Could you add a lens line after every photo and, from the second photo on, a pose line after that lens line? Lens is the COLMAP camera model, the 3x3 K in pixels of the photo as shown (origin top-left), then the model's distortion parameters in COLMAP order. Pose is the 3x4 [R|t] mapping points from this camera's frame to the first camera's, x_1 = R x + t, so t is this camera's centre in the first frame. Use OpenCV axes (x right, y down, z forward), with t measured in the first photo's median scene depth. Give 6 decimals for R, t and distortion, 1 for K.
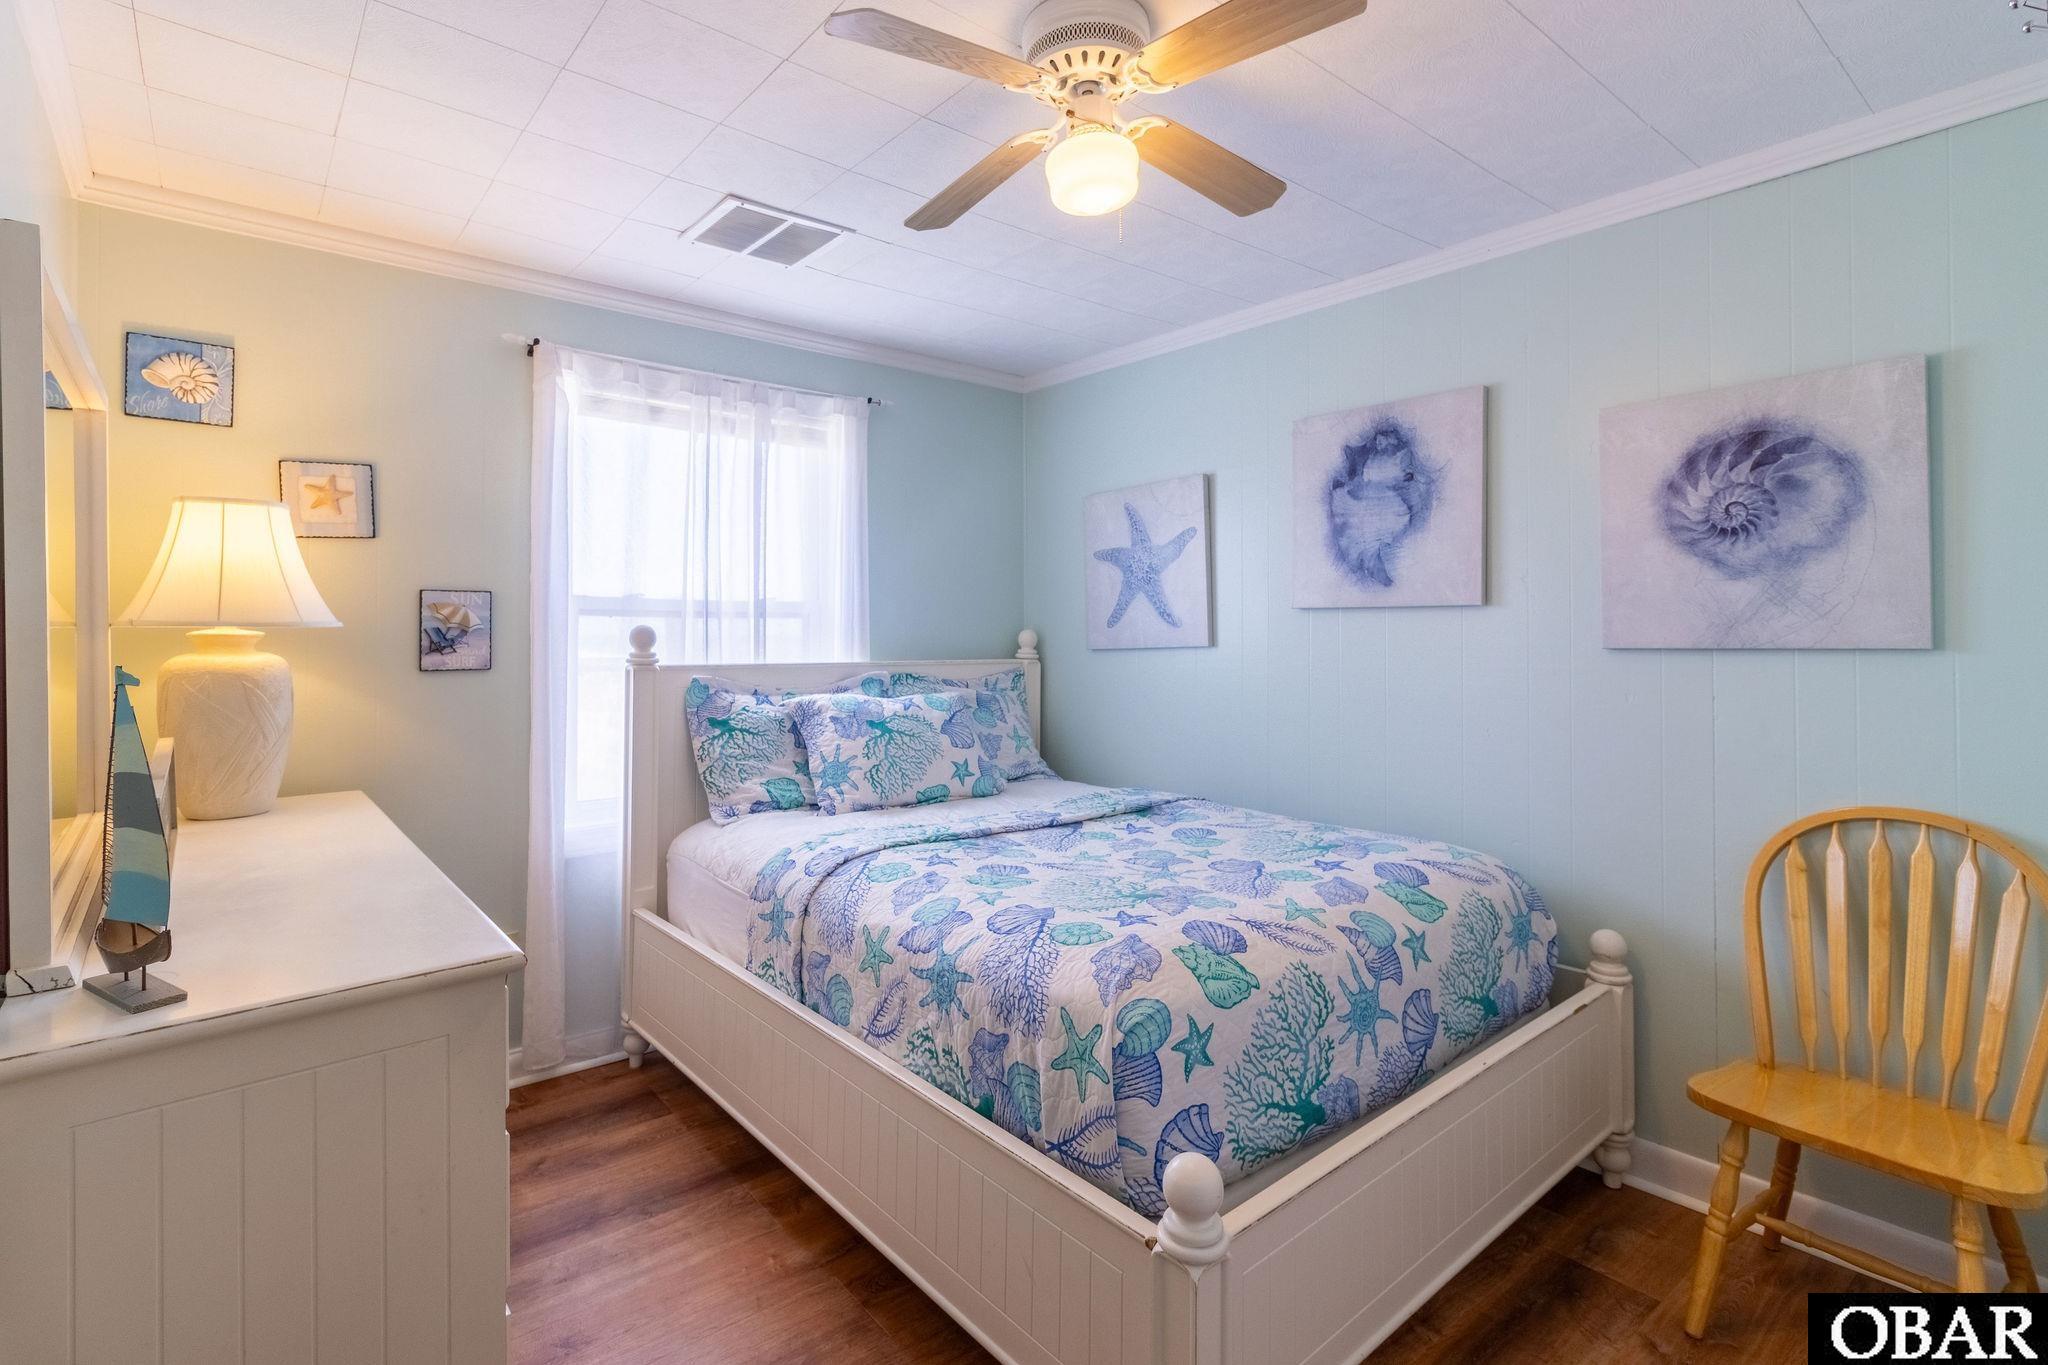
lens RADIAL K [[945.9, 0, 1016.7], [0, 945.9, 637.3], [0, 0, 1]] dist [0.000341, 0.000008]
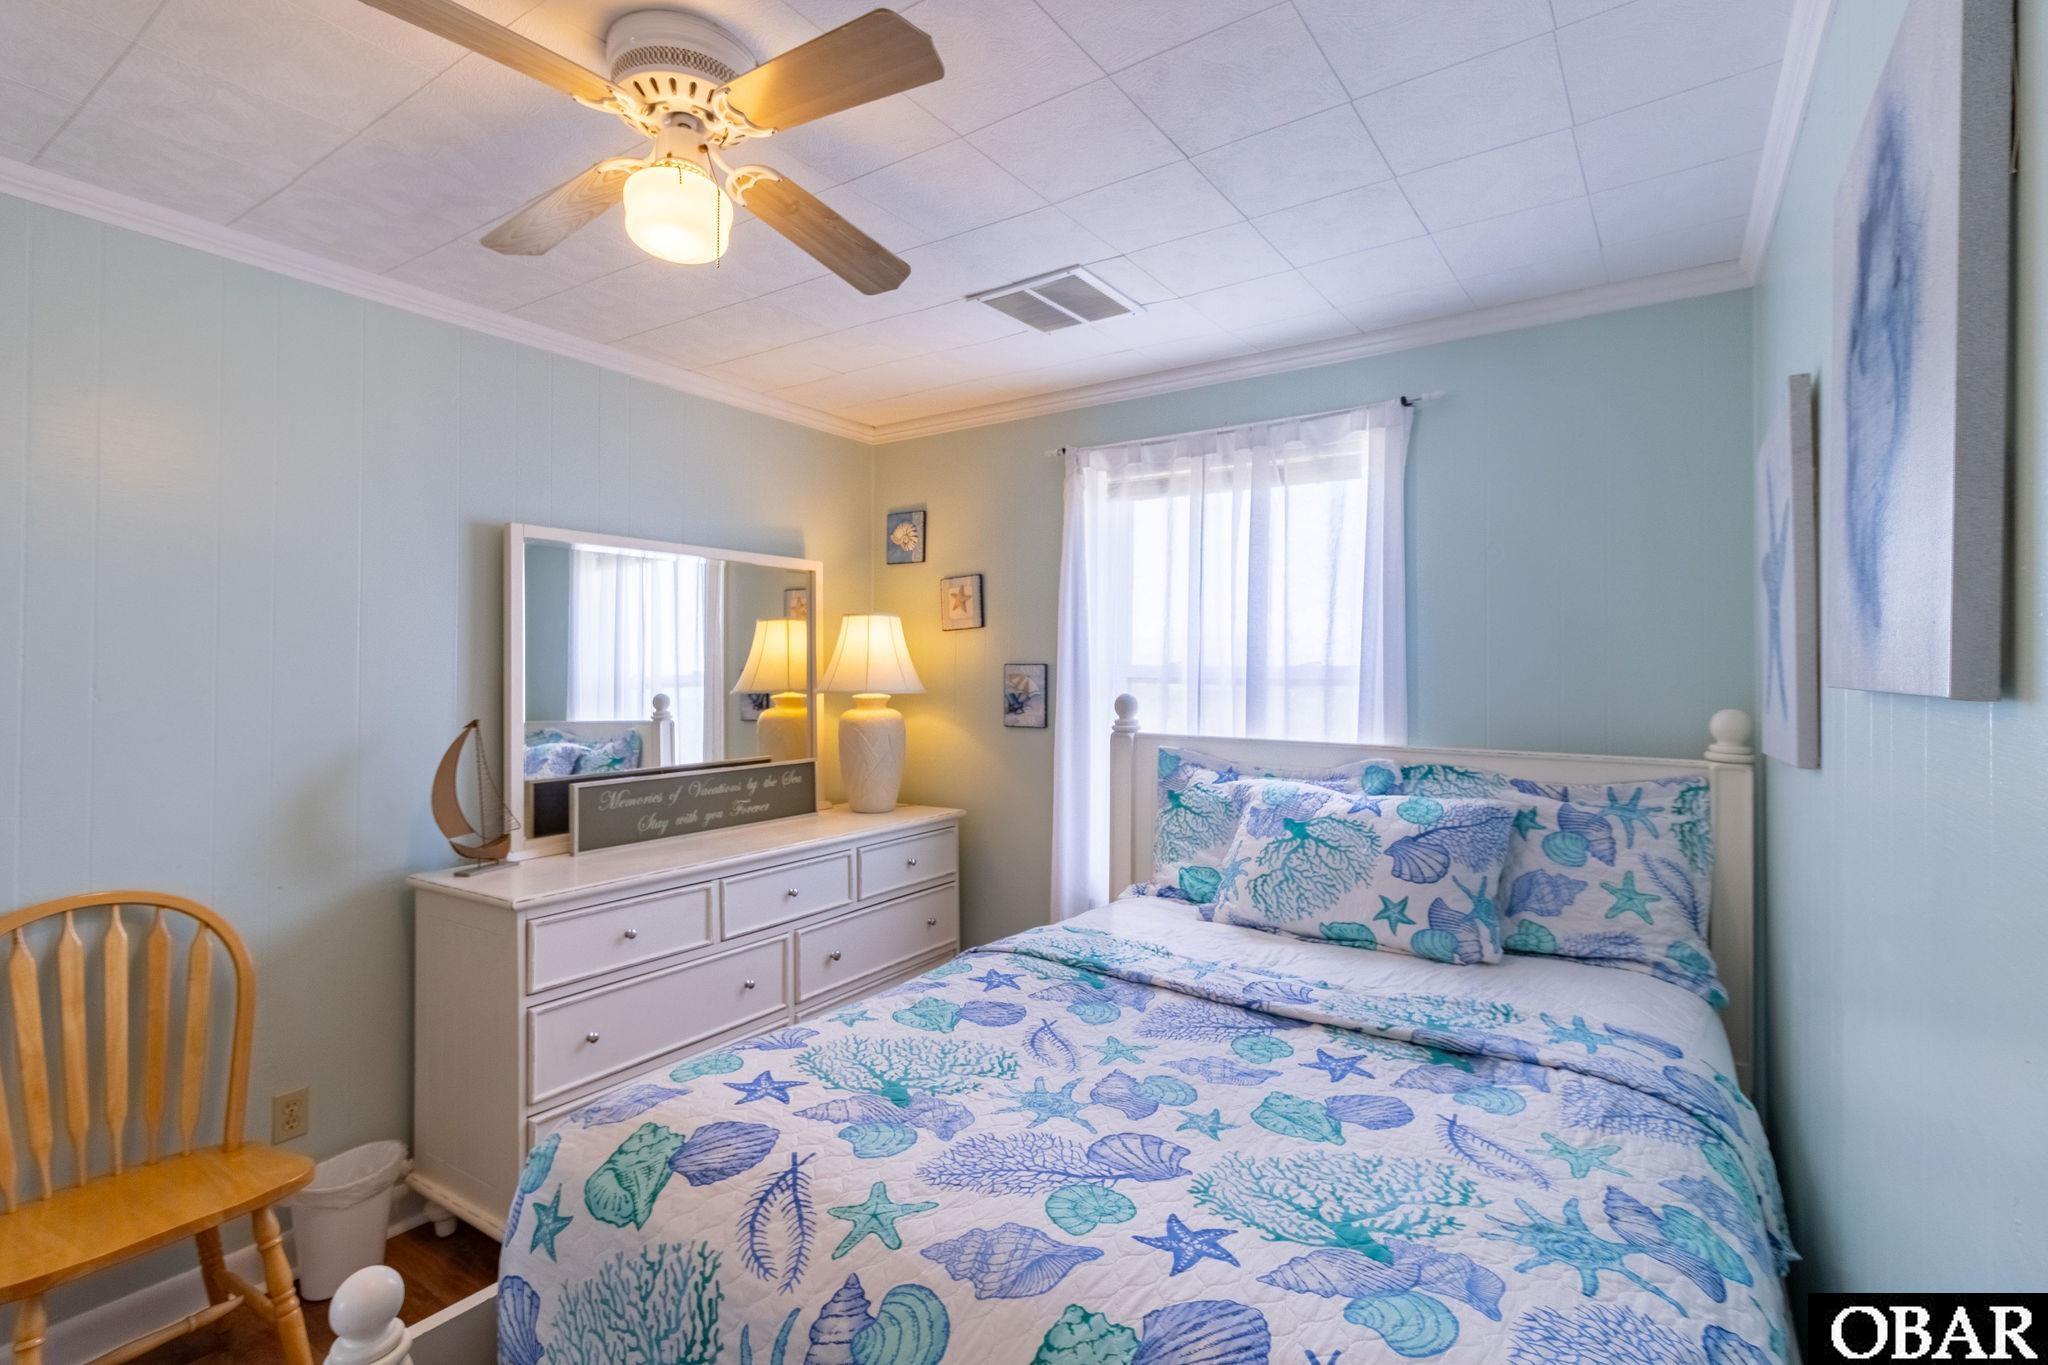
lens RADIAL K [[967.1, 0, 1066.4], [0, 967.1, 668.4], [0, 0, 1]] dist [0.001260, -0.000071]
pose [[0.293704, -0.002421, -0.955893, 0.595249], [-0.010768, 0.999925, -0.005841, -0.033175], [0.955836, 0.012008, 0.293656, 0.609848]]
